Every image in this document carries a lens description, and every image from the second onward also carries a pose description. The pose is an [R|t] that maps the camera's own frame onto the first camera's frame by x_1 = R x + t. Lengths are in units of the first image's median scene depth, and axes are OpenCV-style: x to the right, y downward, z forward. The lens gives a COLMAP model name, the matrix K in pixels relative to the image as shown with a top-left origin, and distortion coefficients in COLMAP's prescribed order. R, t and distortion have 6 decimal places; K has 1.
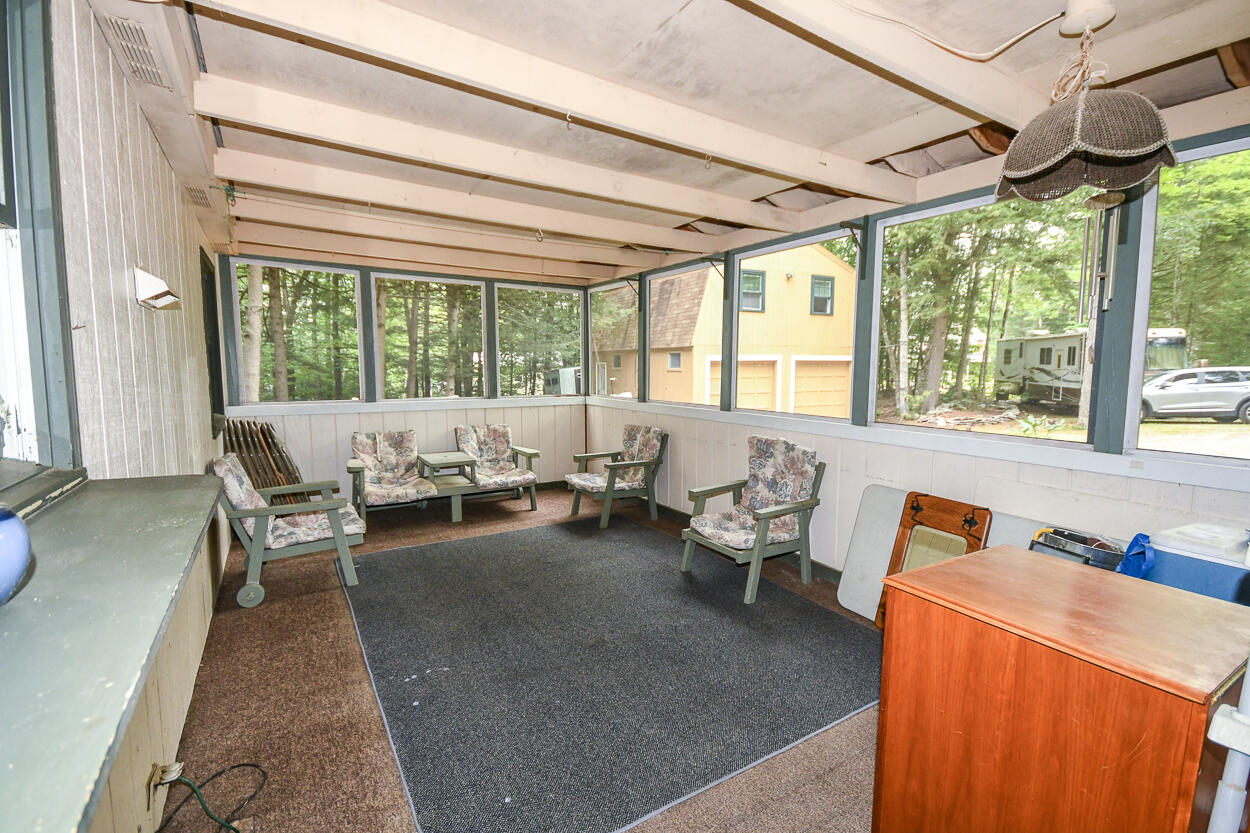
lens RADIAL K [[557.1, 0, 623.7], [0, 557.1, 419.1], [0, 0, 1]] dist [-0.001169, -0.000098]
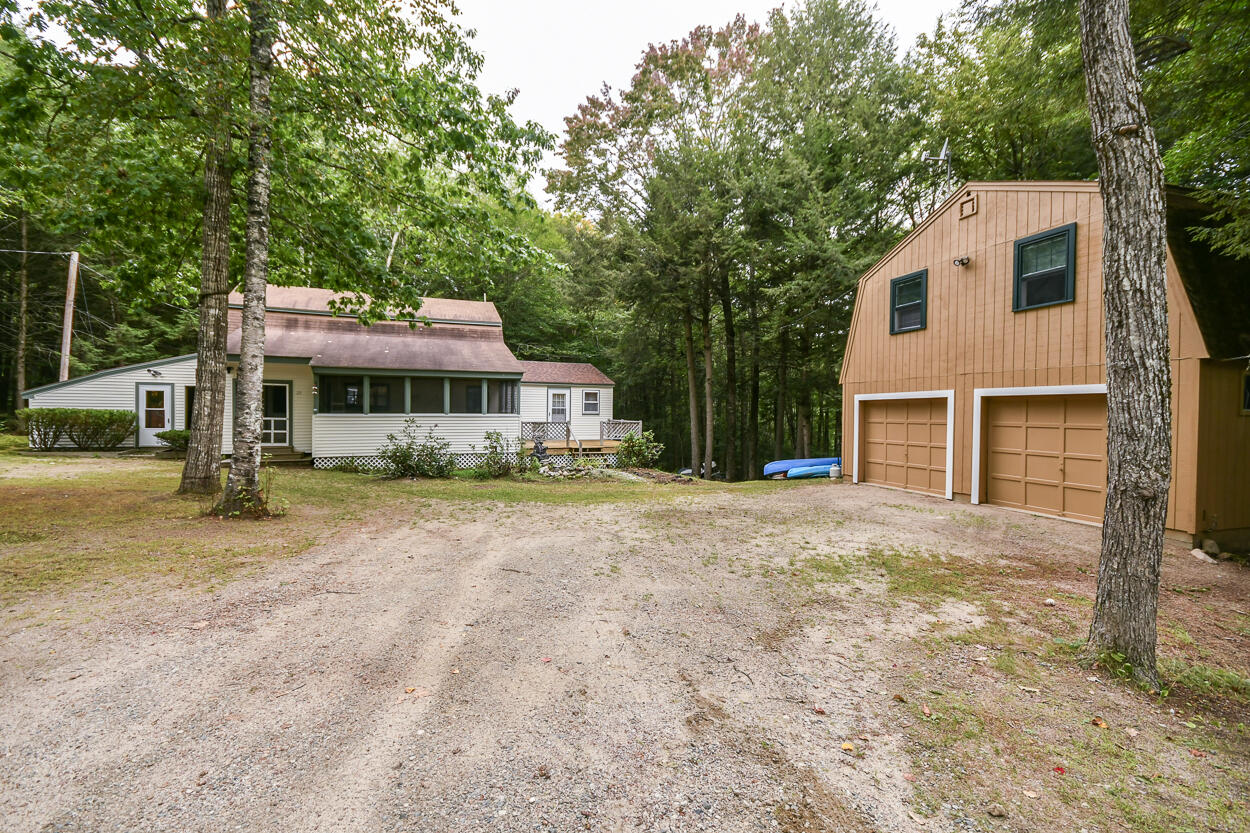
lens RADIAL K [[557.1, 0, 624.6], [0, 557.1, 417.1], [0, 0, 1]] dist [-0.001169, -0.000098]
pose [[0.967743, -0.000660, -0.251938, 0.104427], [-0.018728, 0.997041, -0.074551, -0.039177], [0.251242, 0.076865, 0.964867, 0.392775]]
